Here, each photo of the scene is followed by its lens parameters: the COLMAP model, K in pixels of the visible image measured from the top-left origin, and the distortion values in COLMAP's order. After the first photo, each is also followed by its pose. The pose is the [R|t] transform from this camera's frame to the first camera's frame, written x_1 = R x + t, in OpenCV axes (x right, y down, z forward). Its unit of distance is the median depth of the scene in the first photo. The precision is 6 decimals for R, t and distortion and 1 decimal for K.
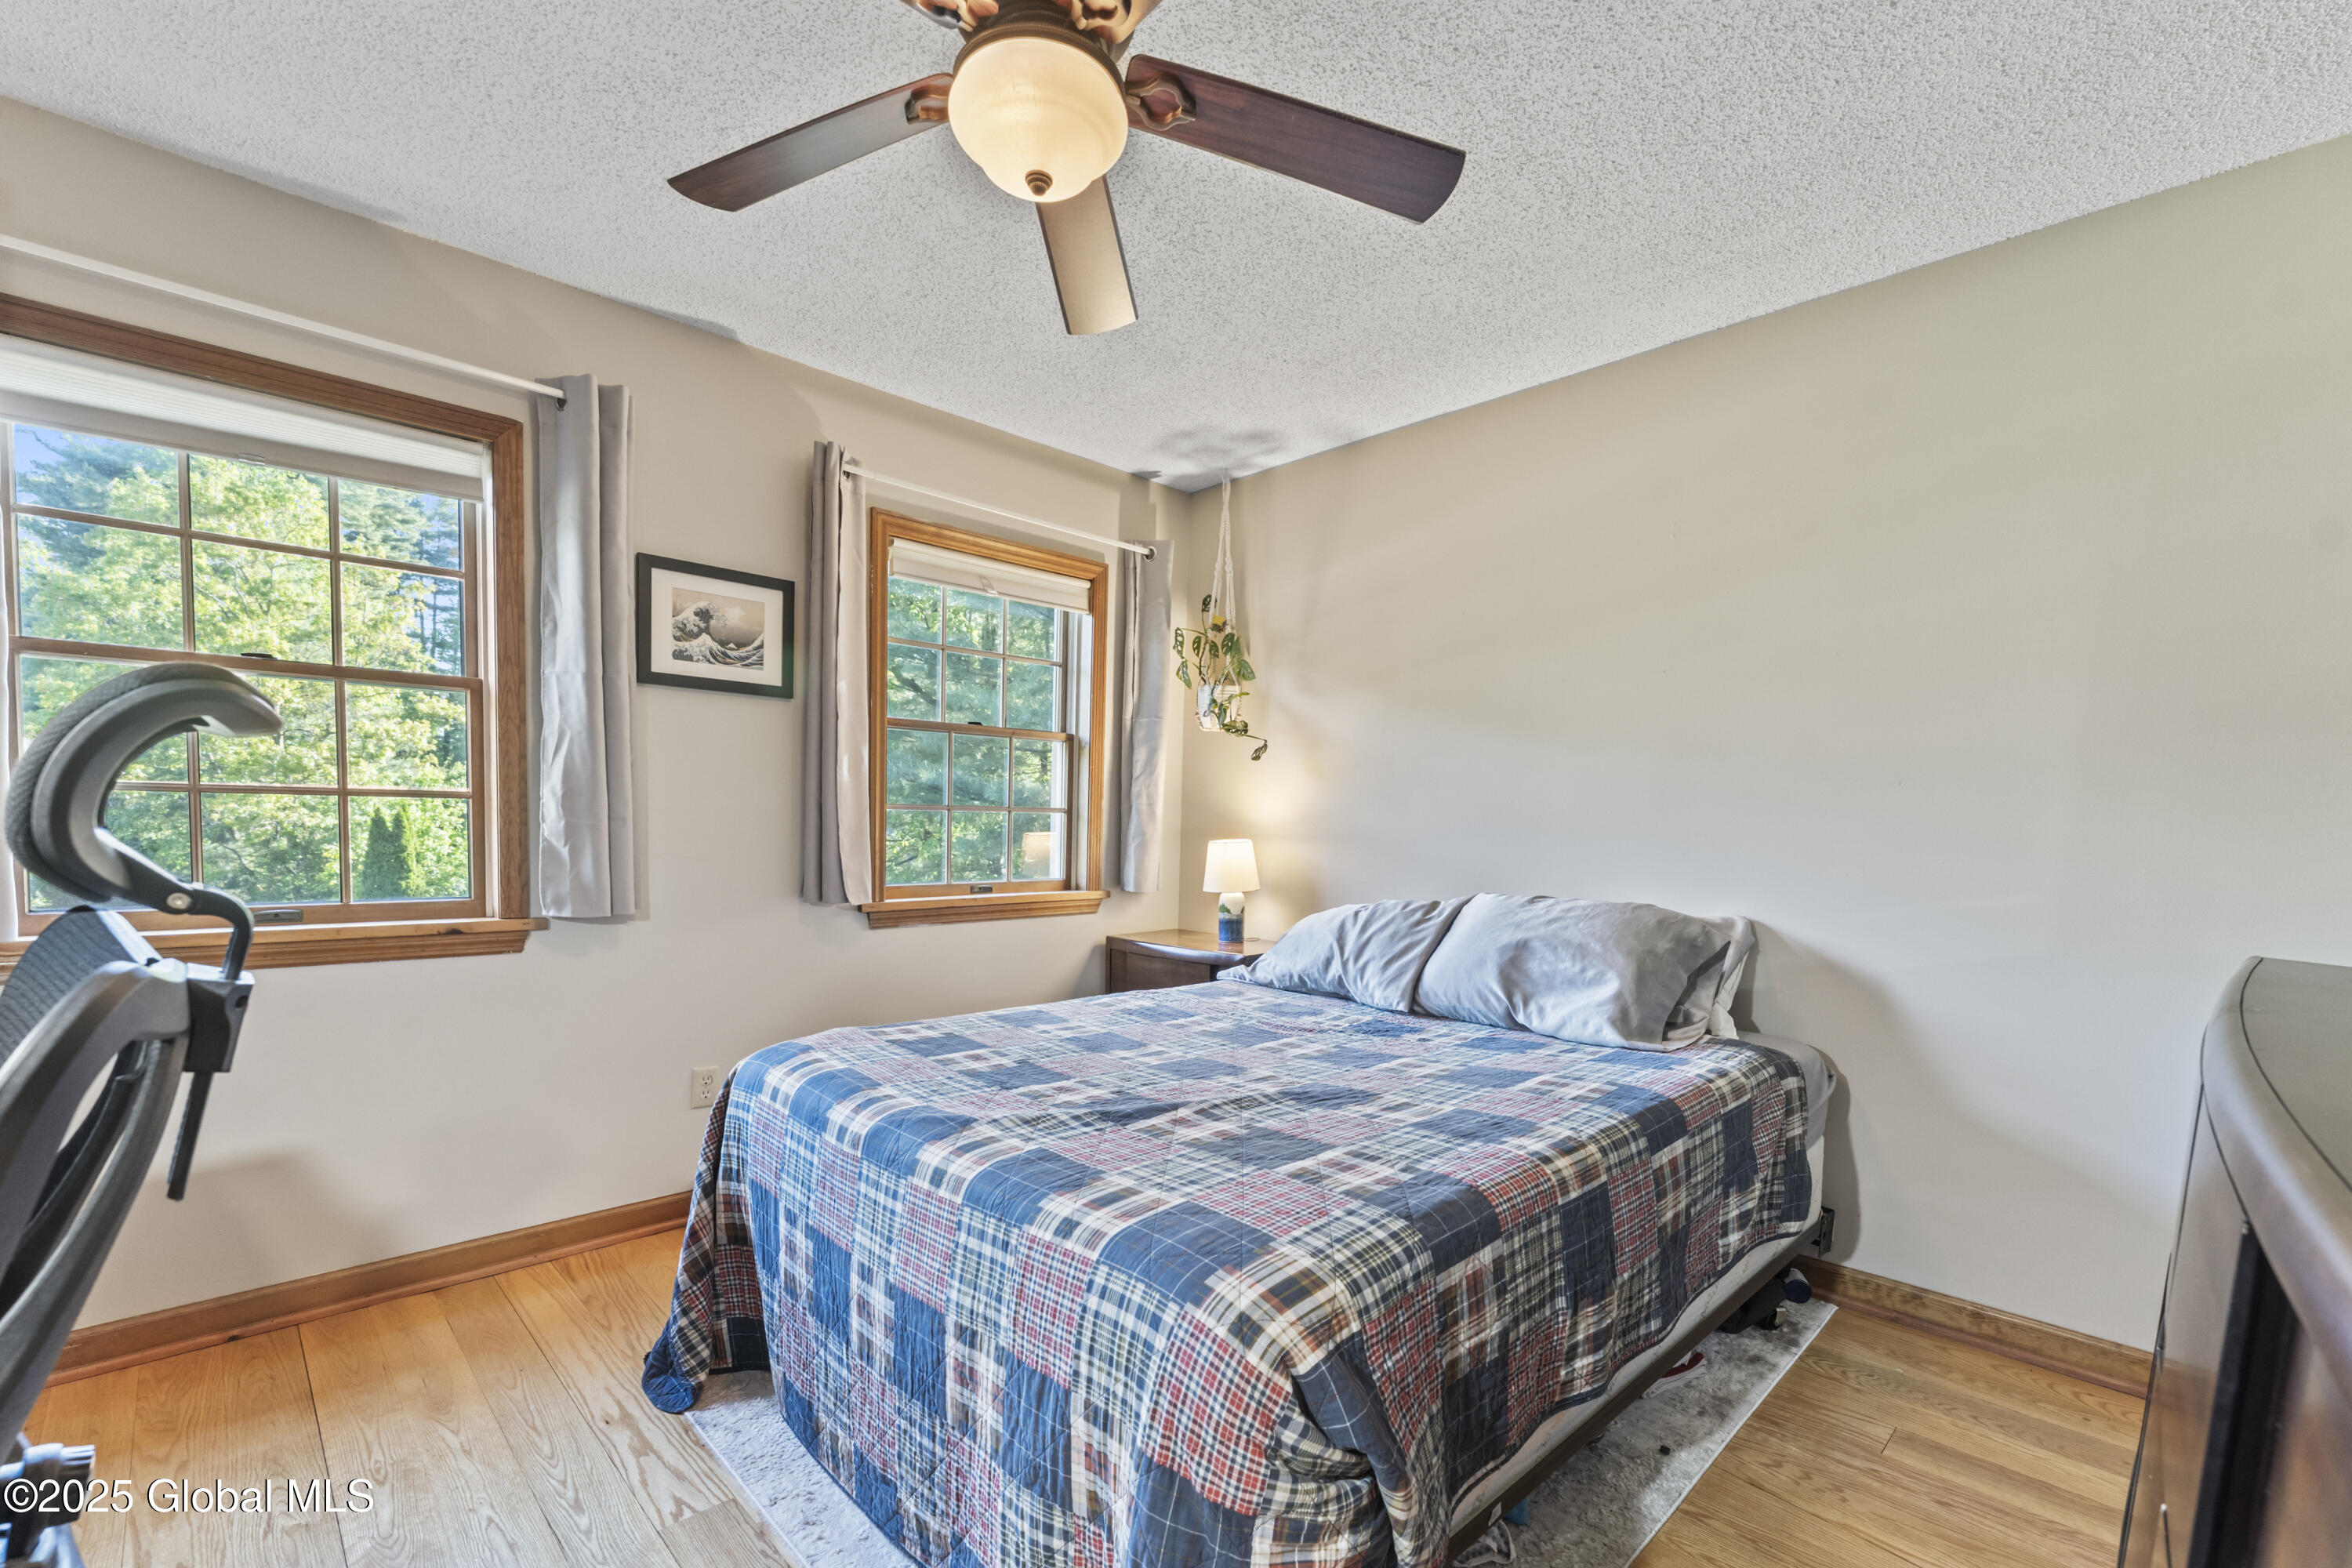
lens RADIAL K [[1079.1, 0, 1172.8], [0, 1079.1, 908.4], [0, 0, 1]] dist [-0.004284, -0.000332]
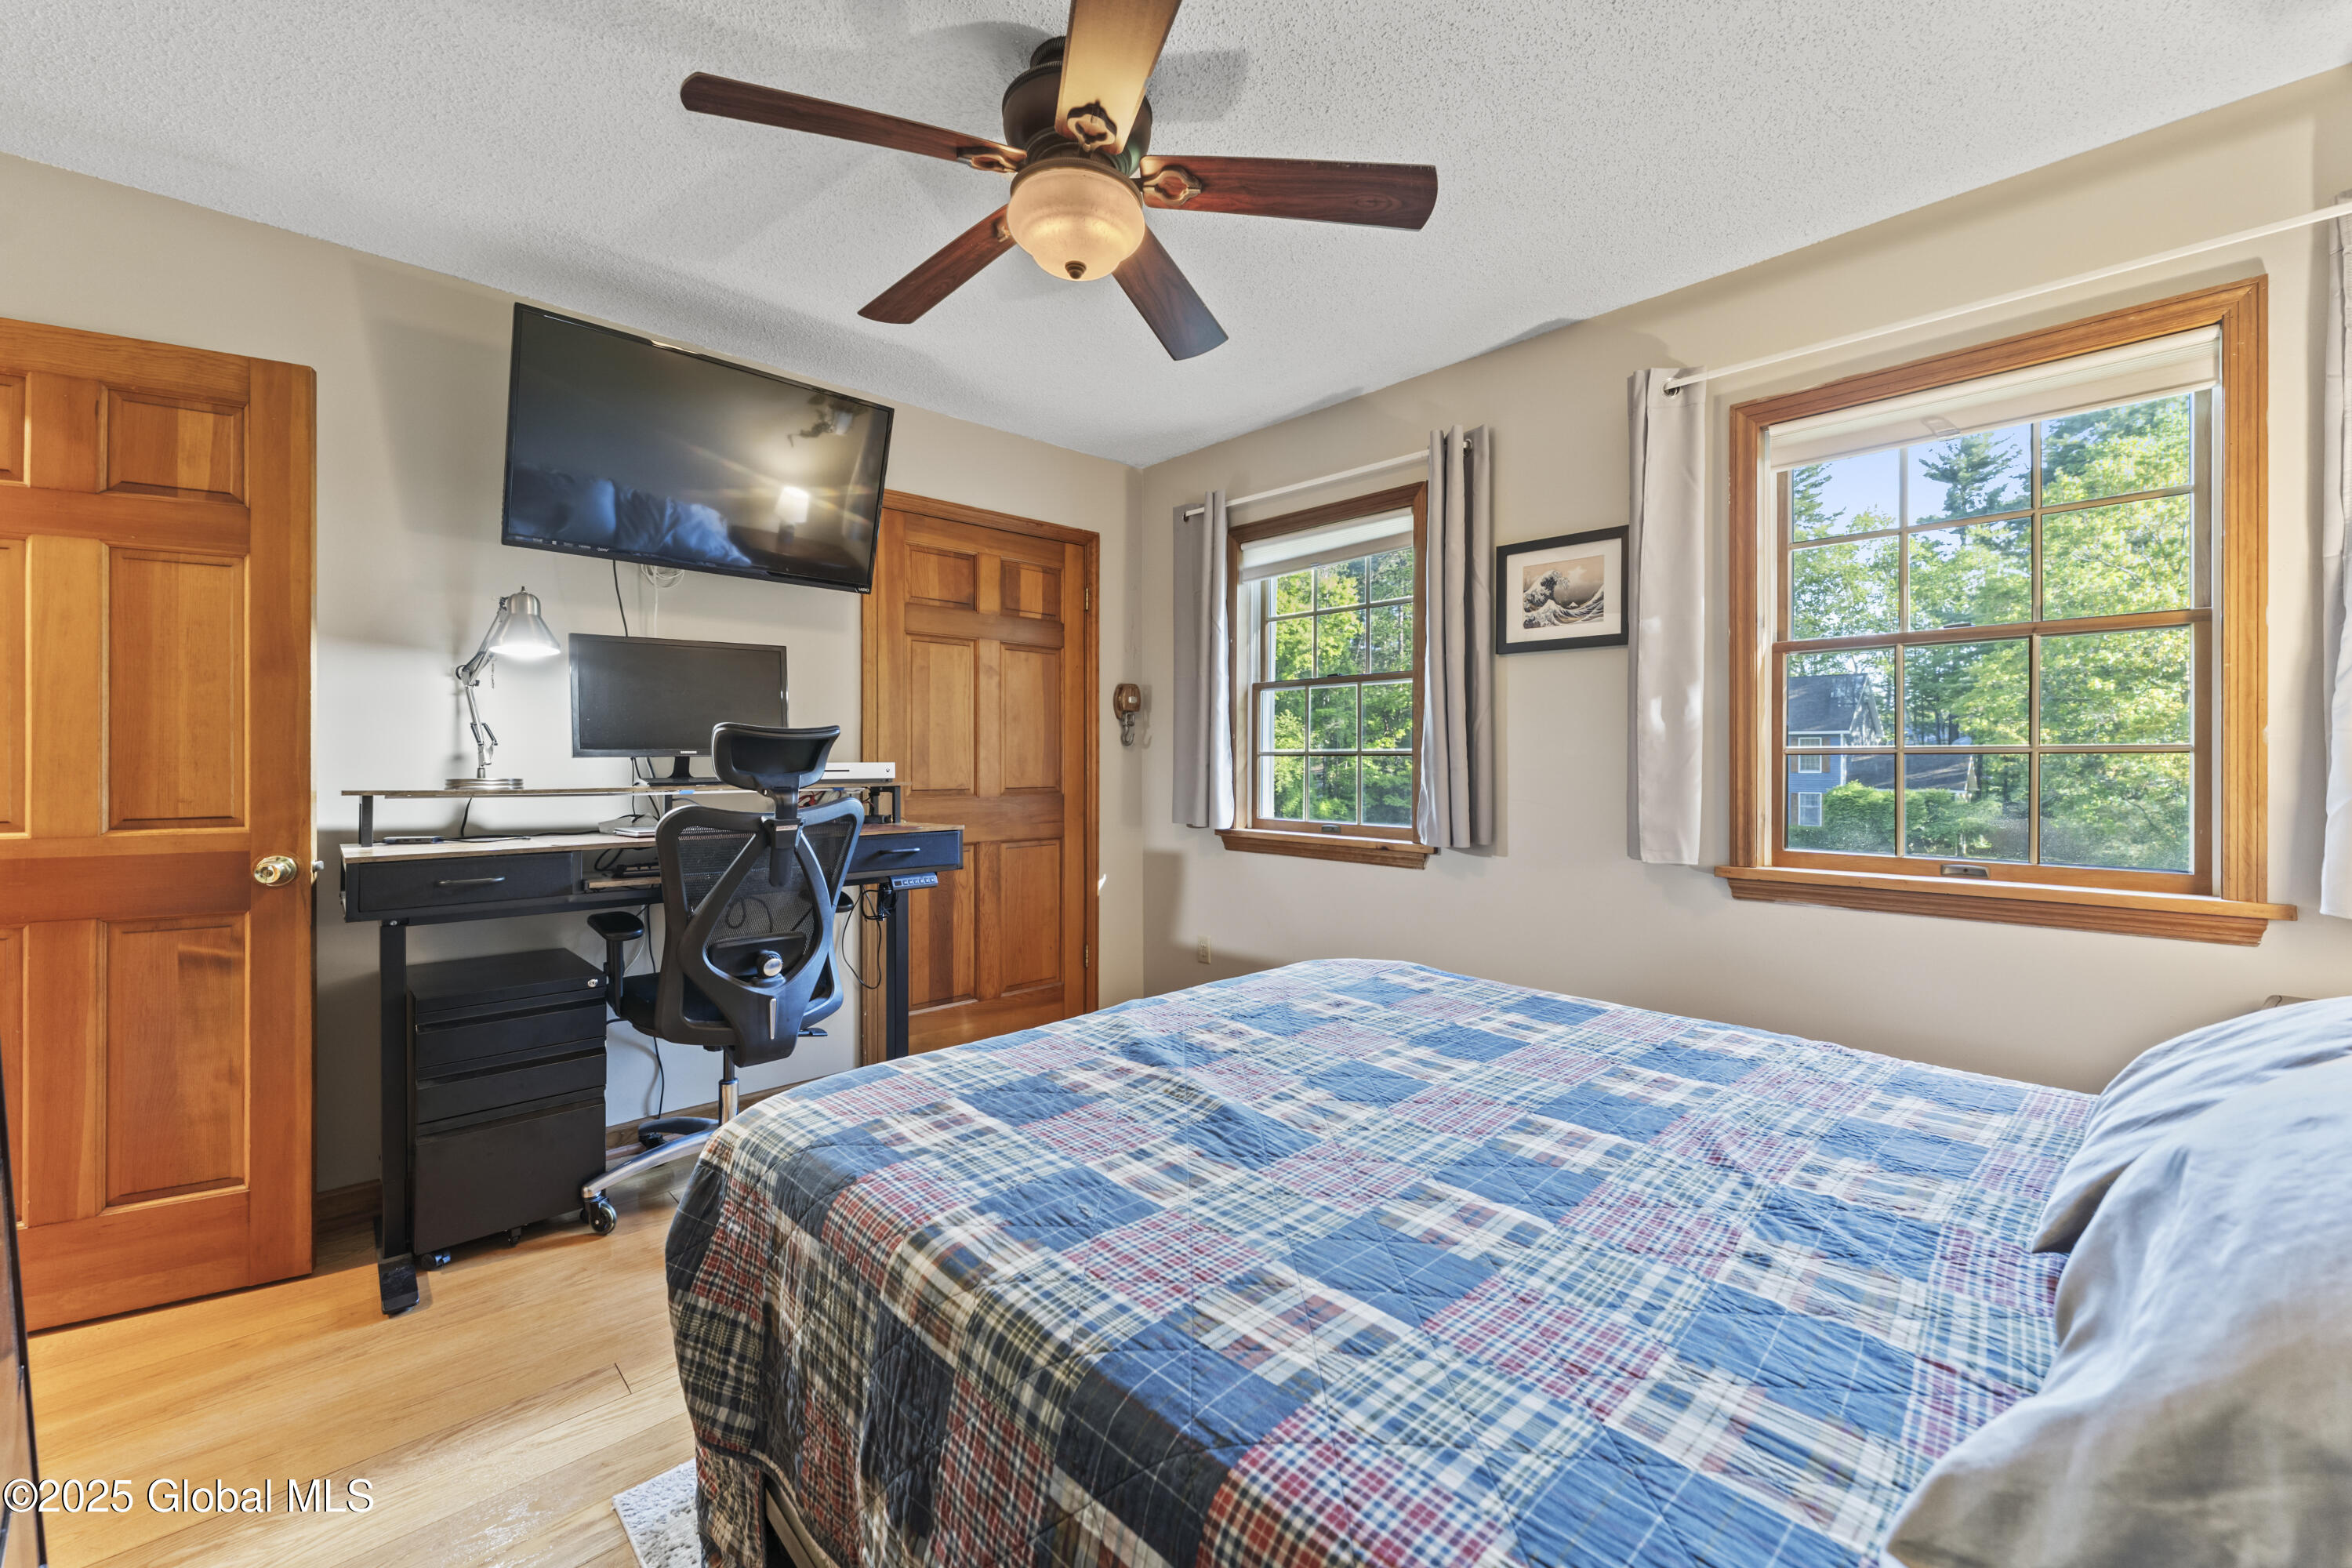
lens RADIAL K [[974.7, 0, 1171.8], [0, 974.7, 755.4], [0, 0, 1]] dist [0.002358, 0.000088]
pose [[-0.055483, -0.024602, -0.998156, 0.679212], [-0.082891, 0.996359, -0.019950, -0.055010], [0.995013, 0.081632, -0.057321, 0.820593]]
